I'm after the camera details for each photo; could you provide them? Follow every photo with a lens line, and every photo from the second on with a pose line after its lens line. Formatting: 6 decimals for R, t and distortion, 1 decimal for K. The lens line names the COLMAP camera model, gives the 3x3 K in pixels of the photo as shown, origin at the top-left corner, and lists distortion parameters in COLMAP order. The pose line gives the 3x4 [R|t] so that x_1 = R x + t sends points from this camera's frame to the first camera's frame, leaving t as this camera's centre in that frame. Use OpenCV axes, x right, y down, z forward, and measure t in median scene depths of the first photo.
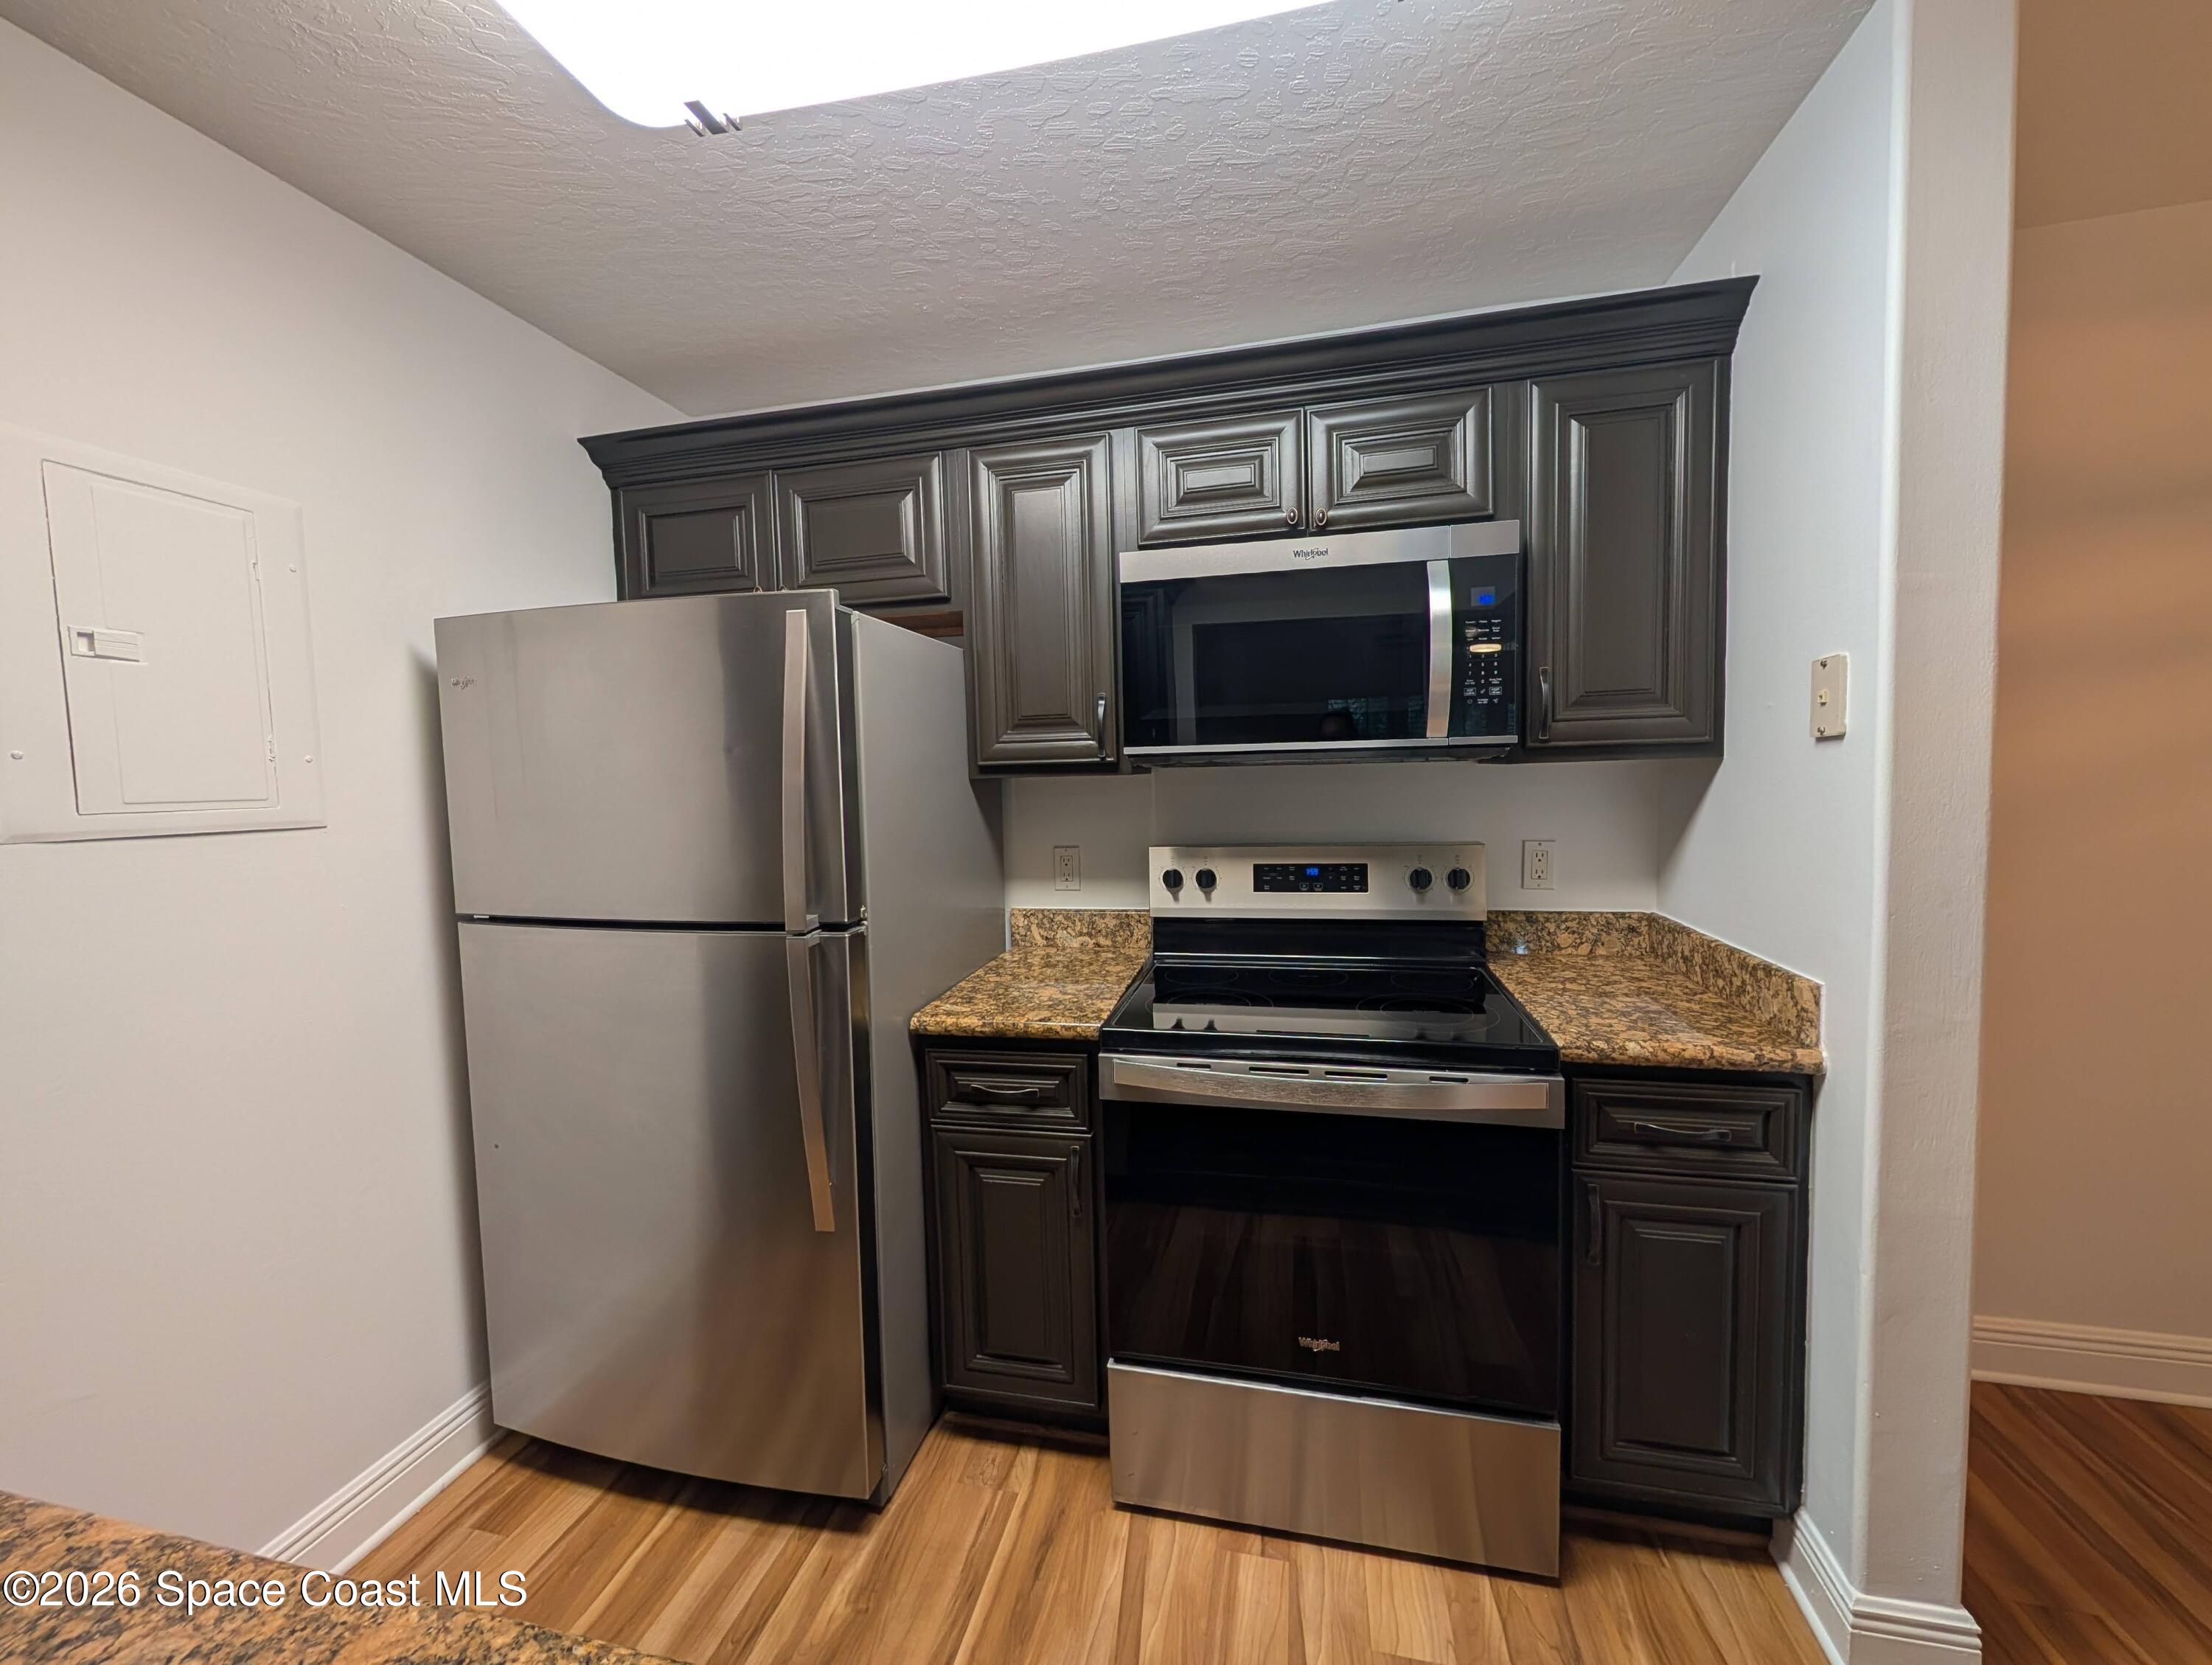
lens RADIAL K [[844.7, 0, 1116.8], [0, 844.7, 826.0], [0, 0, 1]] dist [-0.000907, 0.000490]
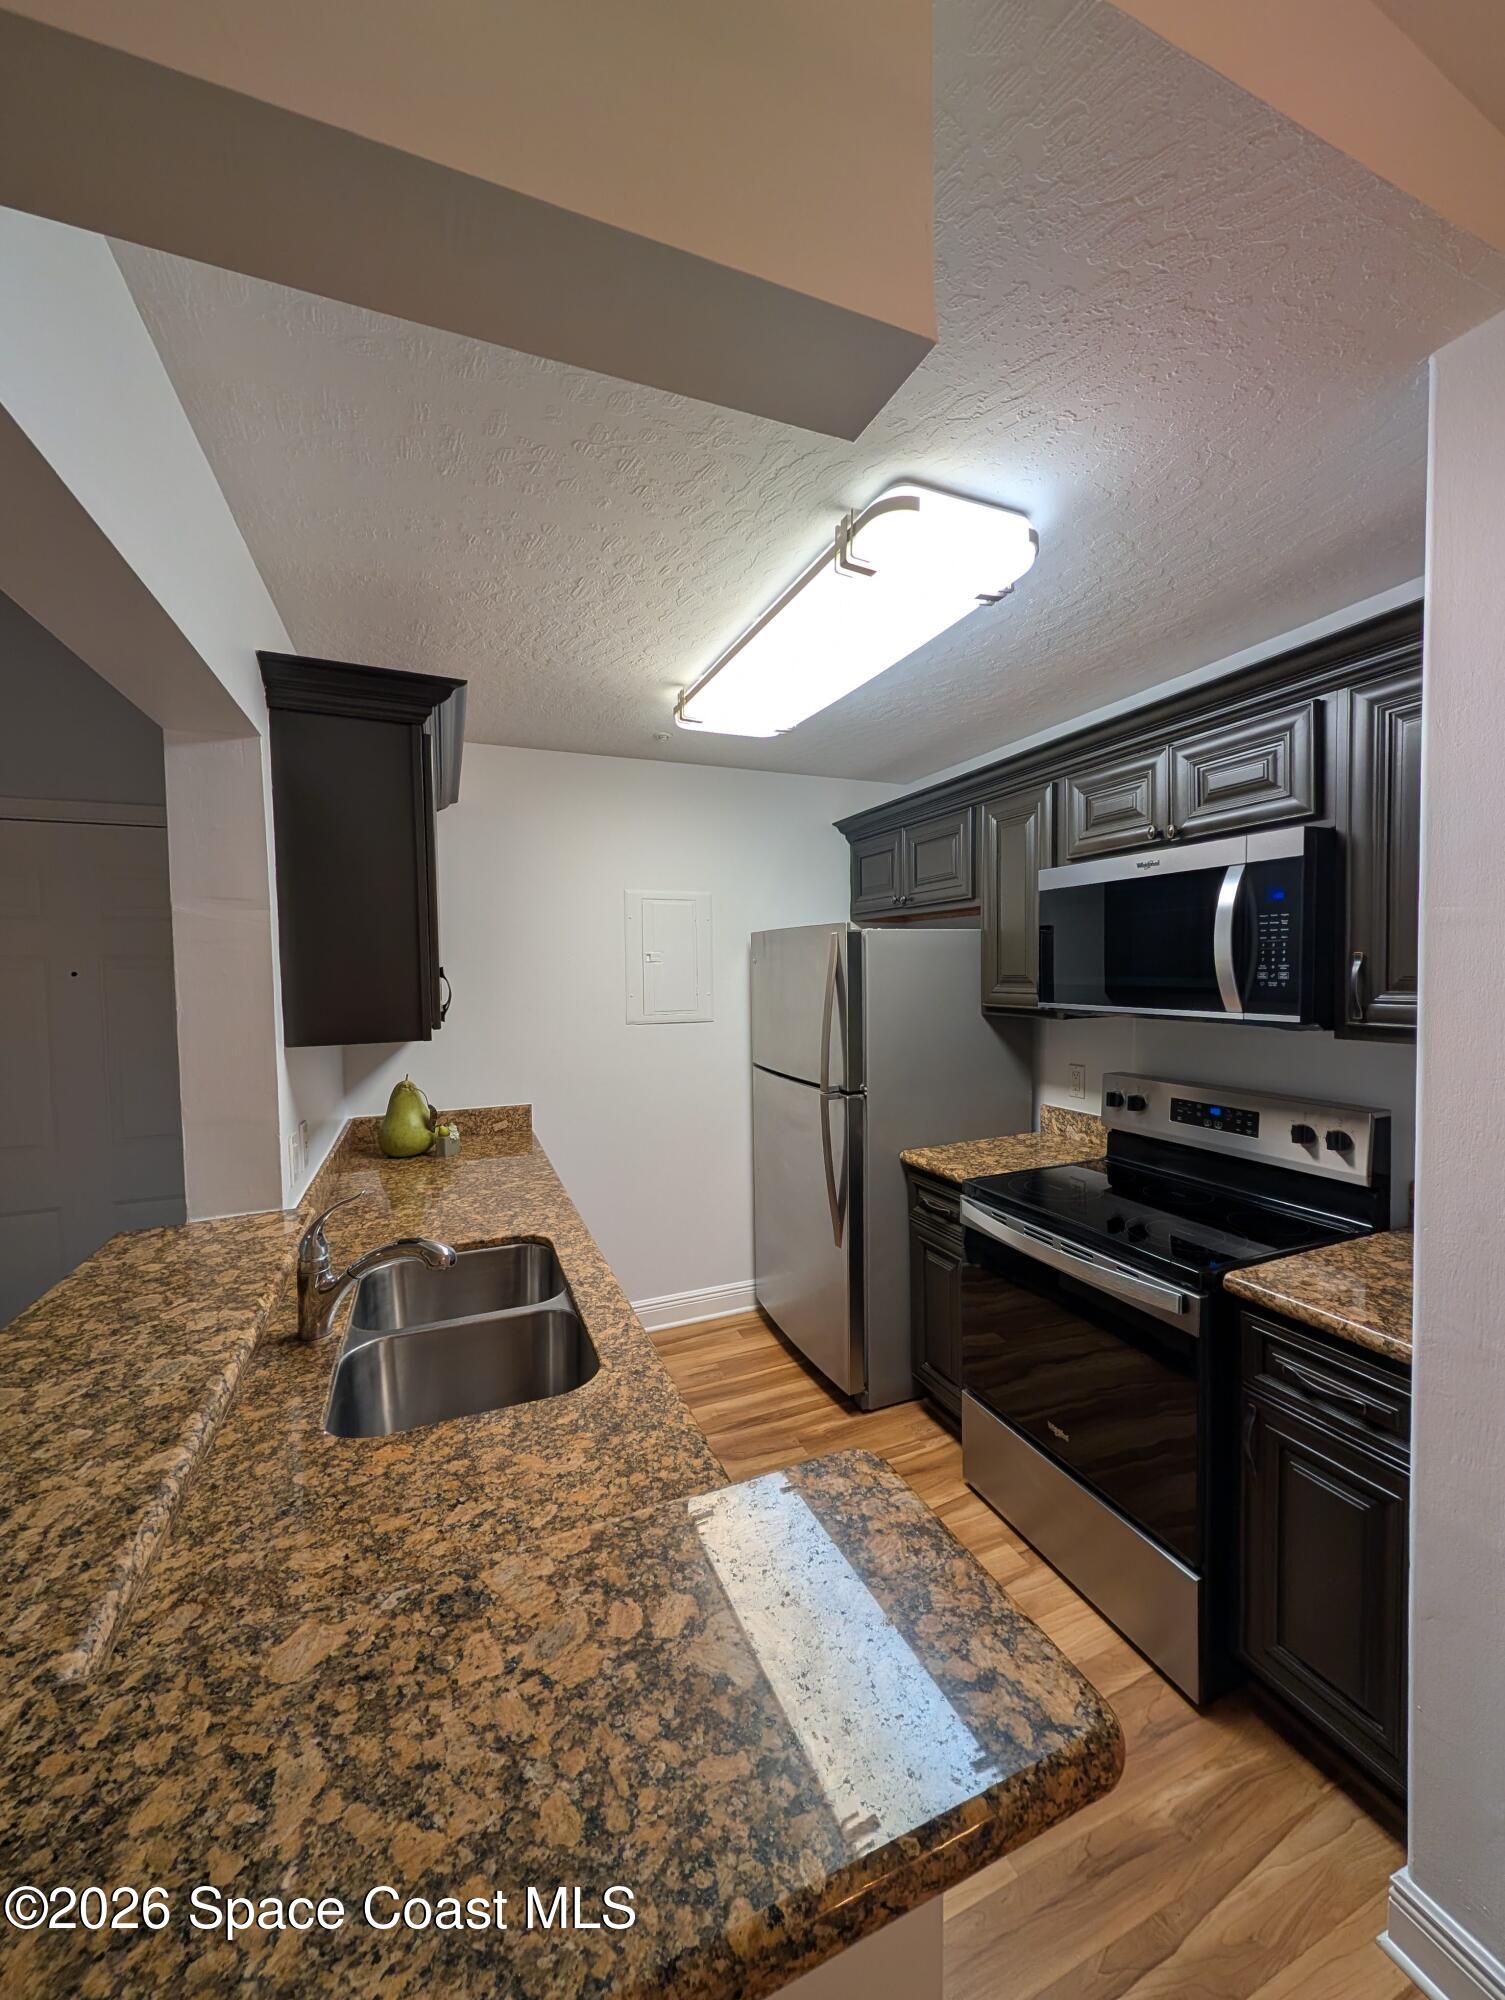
lens RADIAL K [[759.7, 0, 752.5], [0, 759.7, 1000.0], [0, 0, 1]] dist [-0.003474, -0.000167]
pose [[0.574939, 0.052318, -0.816522, 0.819940], [-0.054412, 0.998189, 0.025645, -0.107242], [0.816385, 0.029684, 0.576745, -0.164734]]
